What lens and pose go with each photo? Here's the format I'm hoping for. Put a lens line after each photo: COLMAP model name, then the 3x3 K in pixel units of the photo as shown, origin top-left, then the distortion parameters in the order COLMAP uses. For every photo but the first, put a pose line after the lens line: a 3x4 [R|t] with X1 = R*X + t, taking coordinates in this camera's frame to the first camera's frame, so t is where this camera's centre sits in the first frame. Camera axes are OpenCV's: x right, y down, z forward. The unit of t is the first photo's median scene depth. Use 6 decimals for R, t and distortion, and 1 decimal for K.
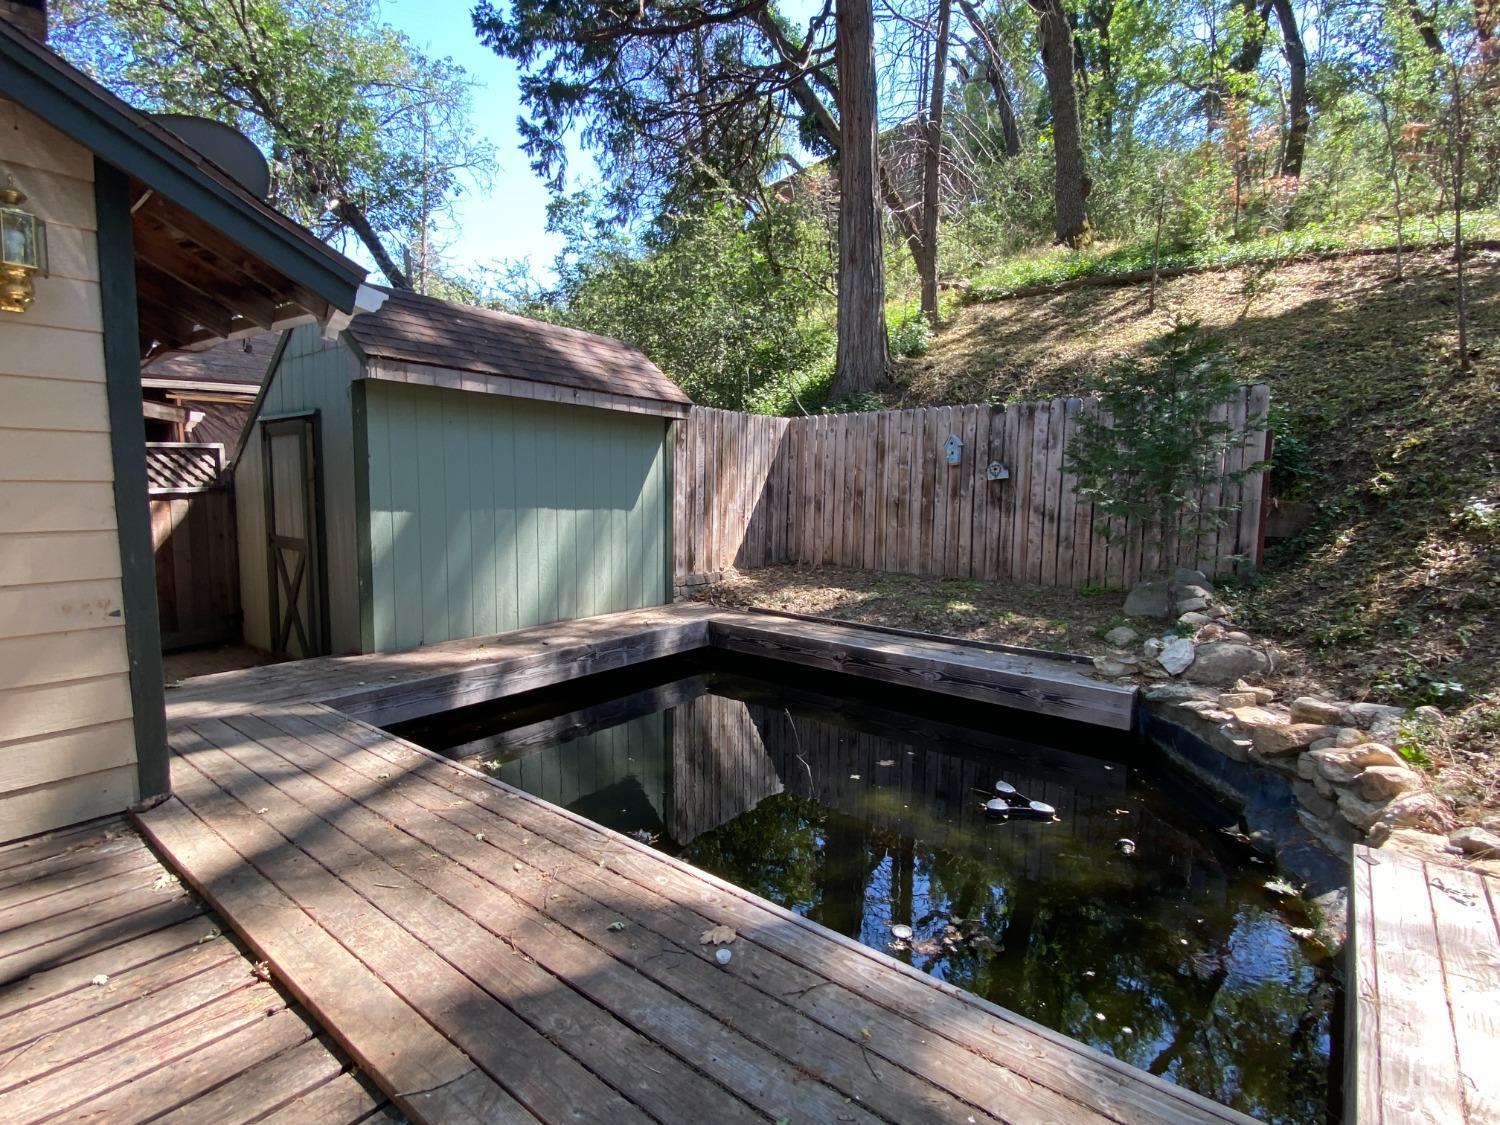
lens RADIAL K [[723.6, 0, 753.6], [0, 723.6, 565.4], [0, 0, 1]] dist [0.050436, -0.064037]
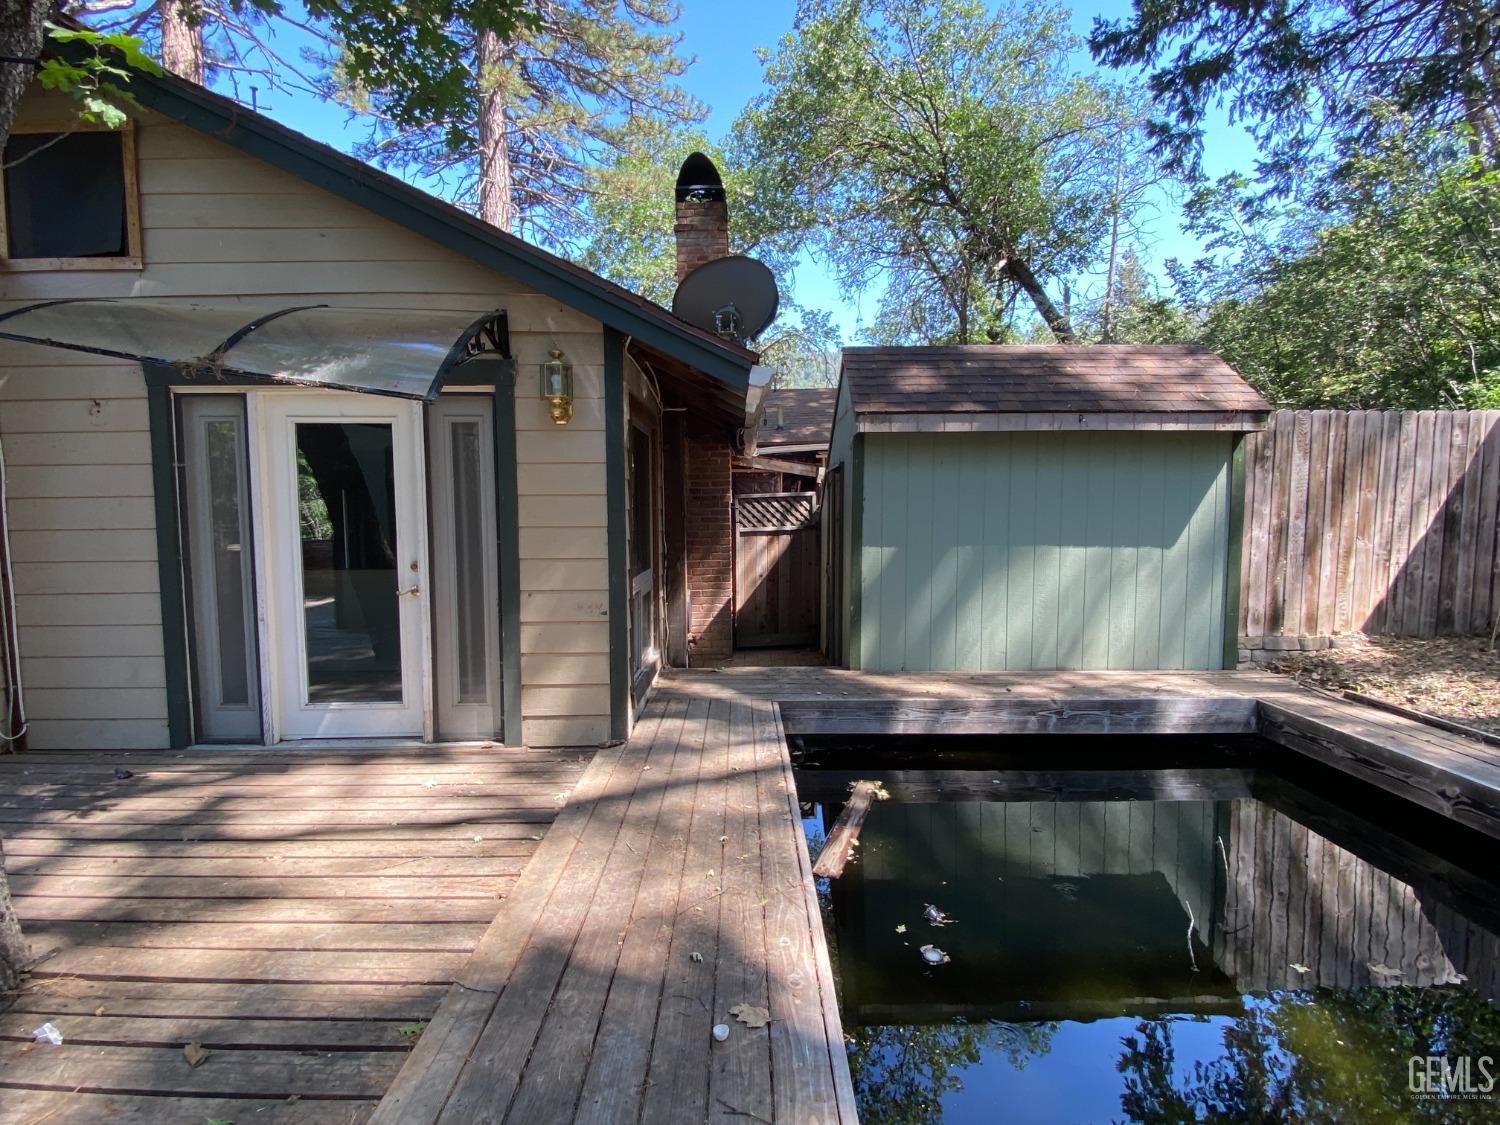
lens RADIAL K [[728.5, 0, 750.0], [0, 728.5, 562.5], [0, 0, 1]] dist [0.030684, -0.033491]
pose [[0.608186, 0.033330, -0.793094, 0.196925], [-0.071016, 0.997396, -0.012544, -0.015884], [0.790611, 0.063952, 0.608969, 0.115972]]
